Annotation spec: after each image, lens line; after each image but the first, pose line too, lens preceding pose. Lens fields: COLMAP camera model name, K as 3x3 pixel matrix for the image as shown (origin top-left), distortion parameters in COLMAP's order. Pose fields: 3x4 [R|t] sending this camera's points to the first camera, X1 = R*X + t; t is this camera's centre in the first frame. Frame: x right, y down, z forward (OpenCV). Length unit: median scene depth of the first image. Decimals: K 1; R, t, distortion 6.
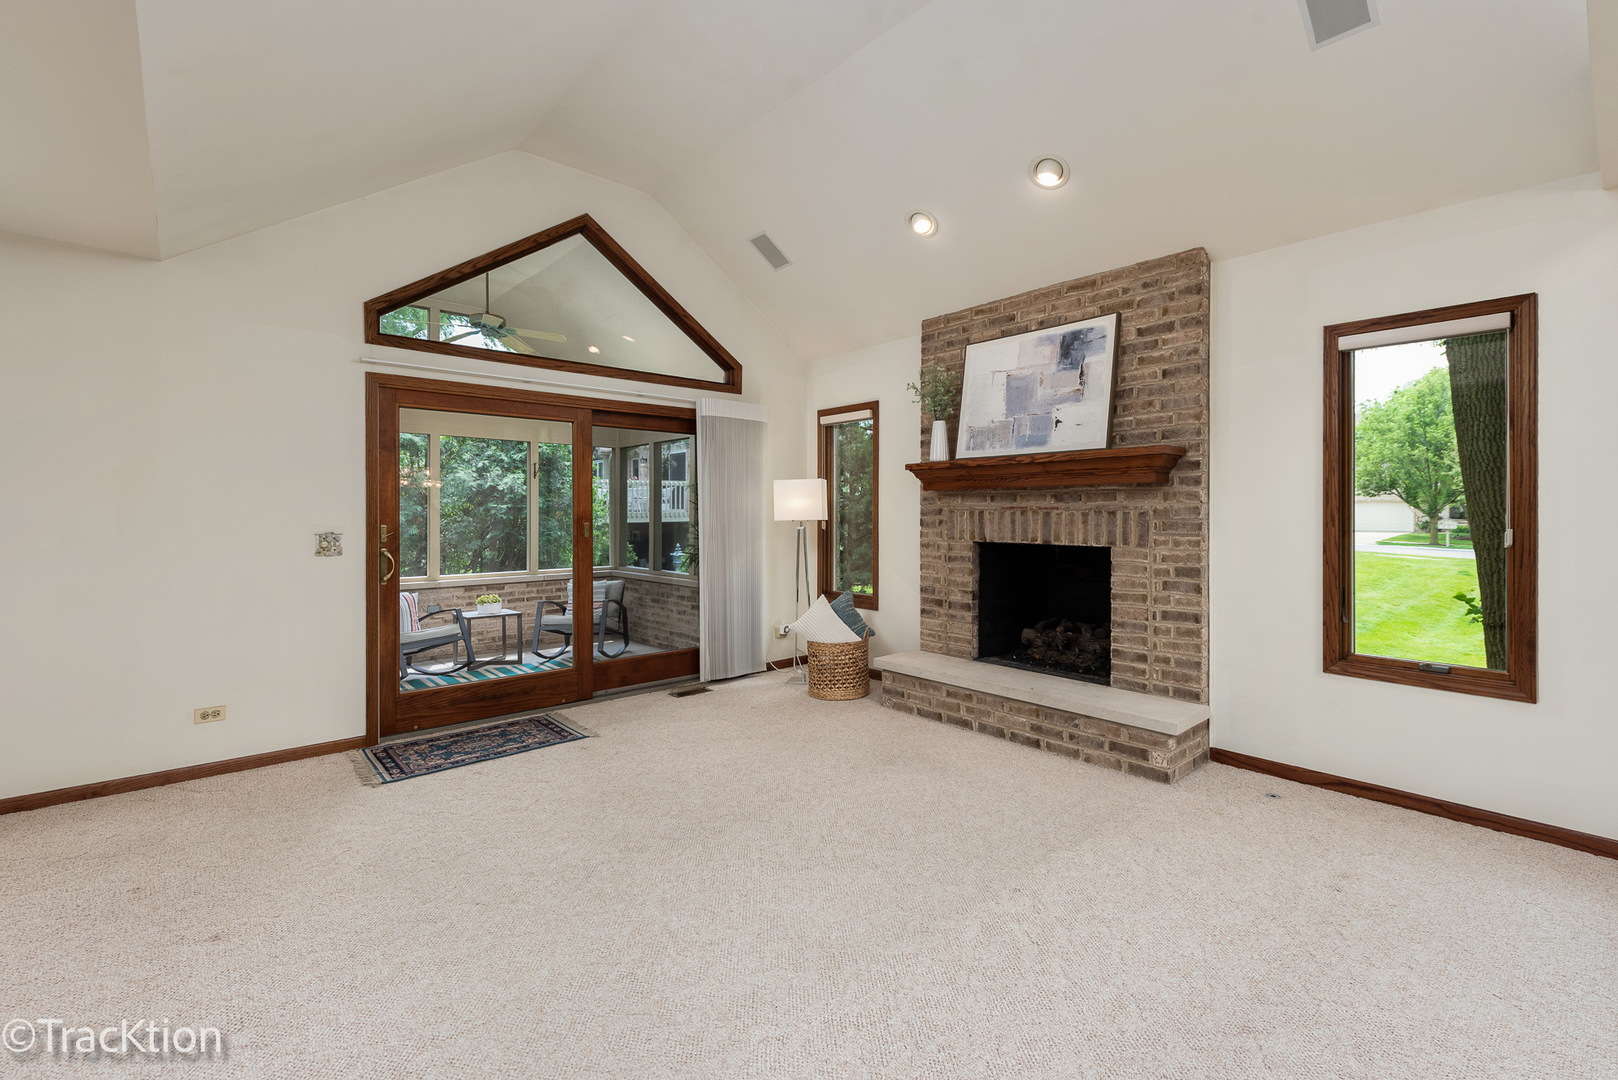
lens RADIAL K [[709.9, 0, 805.3], [0, 709.9, 523.1], [0, 0, 1]] dist [0.011739, -0.000125]
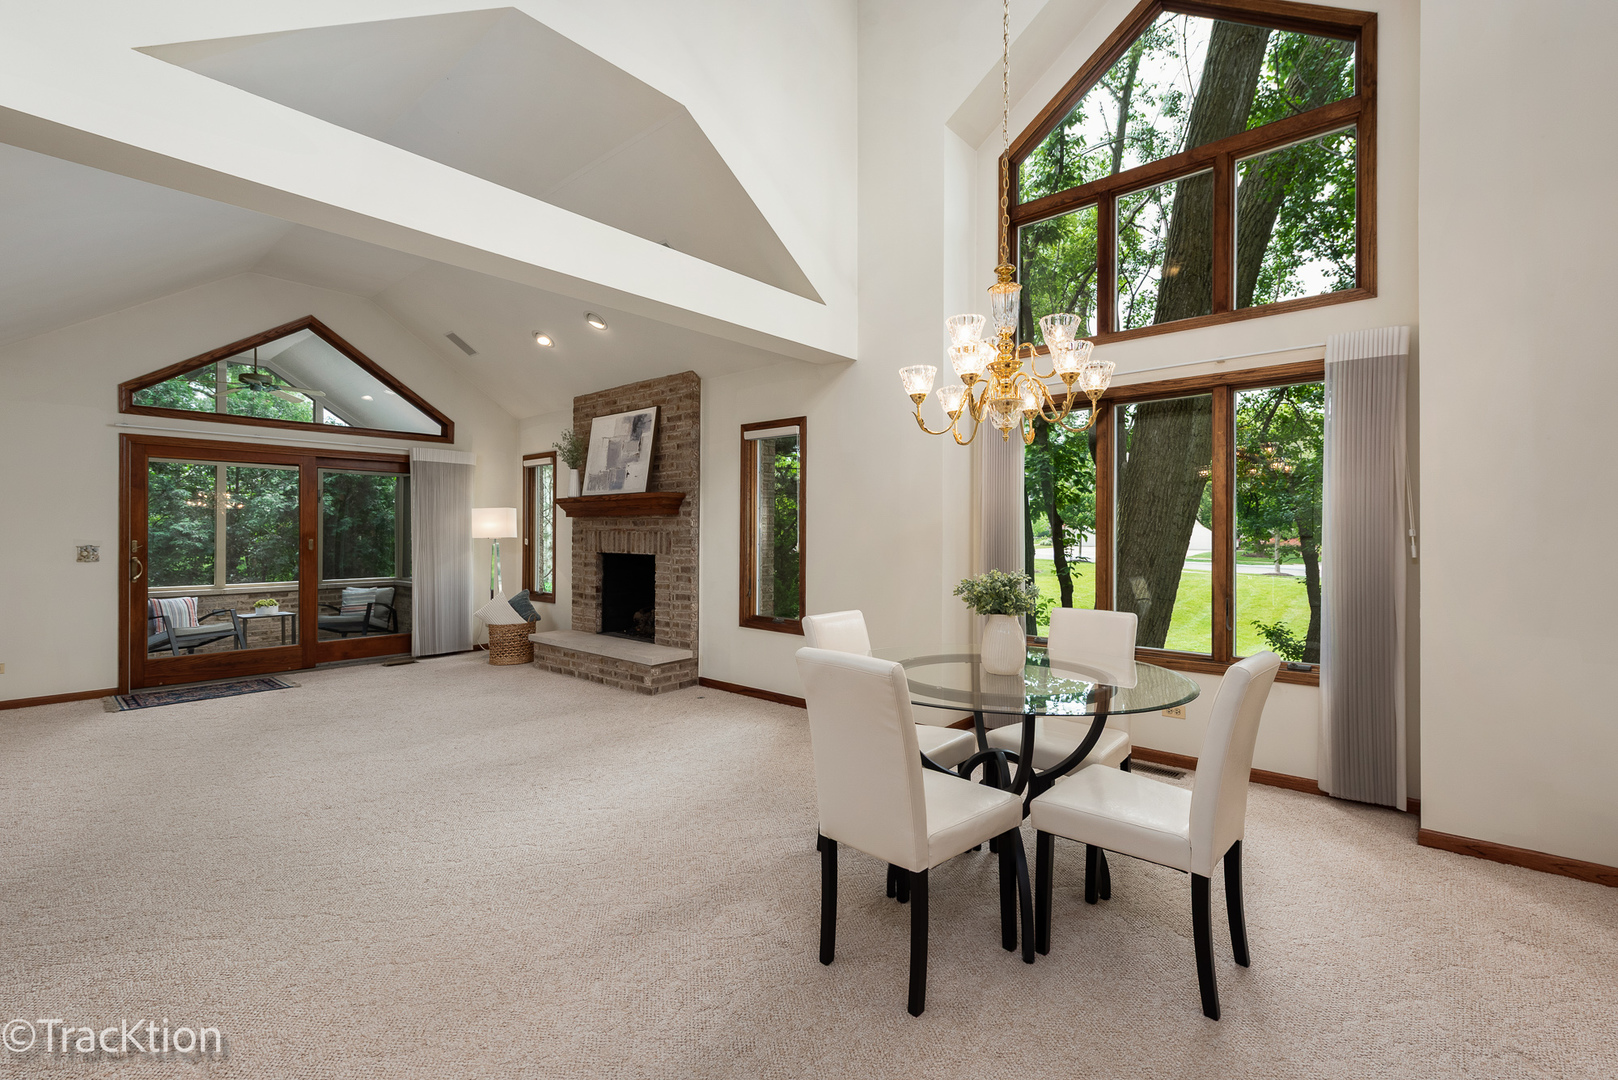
lens RADIAL K [[697.8, 0, 809.0], [0, 697.8, 540.0], [0, 0, 1]] dist [-0.009687, -0.000220]
pose [[0.988159, 0.000897, 0.153432, 0.496895], [-0.000399, 0.999995, -0.003278, 0.005523], [-0.153434, 0.003178, 0.988154, -0.534683]]
